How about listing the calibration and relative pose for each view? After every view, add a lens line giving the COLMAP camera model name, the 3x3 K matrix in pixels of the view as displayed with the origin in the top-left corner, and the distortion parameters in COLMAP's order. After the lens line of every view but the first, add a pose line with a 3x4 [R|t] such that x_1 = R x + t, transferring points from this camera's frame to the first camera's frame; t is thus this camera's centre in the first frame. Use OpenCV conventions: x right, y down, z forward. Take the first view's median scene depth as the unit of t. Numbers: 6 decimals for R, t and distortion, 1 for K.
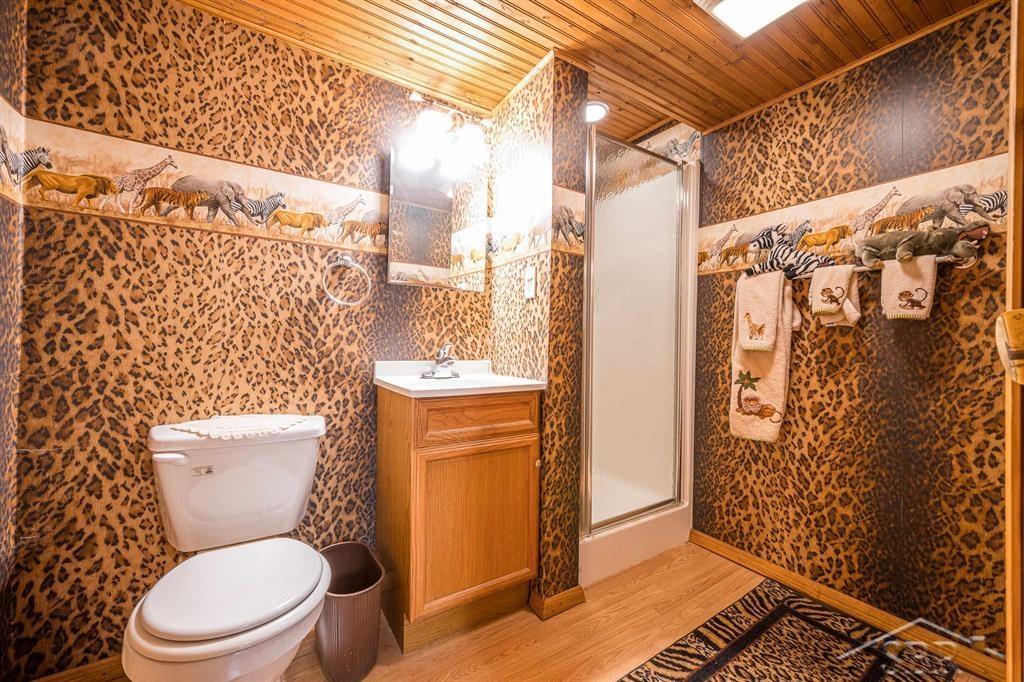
lens RADIAL K [[426.9, 0, 510.1], [0, 426.9, 345.0], [0, 0, 1]] dist [-0.003144, -0.000389]
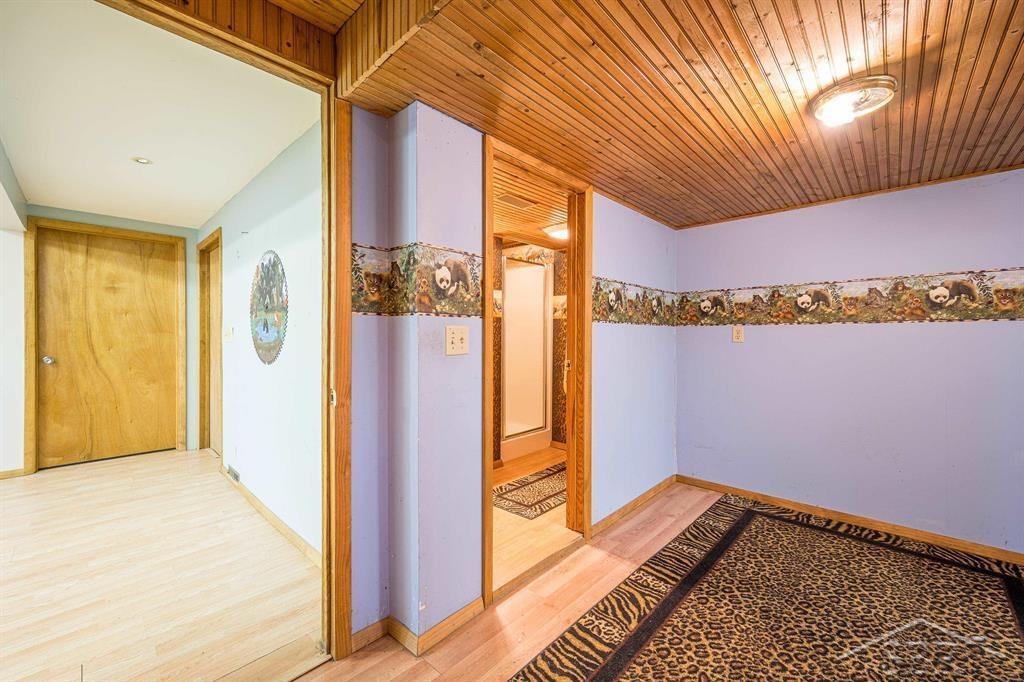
lens RADIAL K [[426.9, 0, 510.6], [0, 426.9, 339.6], [0, 0, 1]] dist [-0.003144, -0.000389]
pose [[0.972697, -0.012914, 0.231719, -0.248366], [0.009826, 0.999847, 0.014479, -0.095942], [-0.231870, -0.011807, 0.972675, -0.991069]]
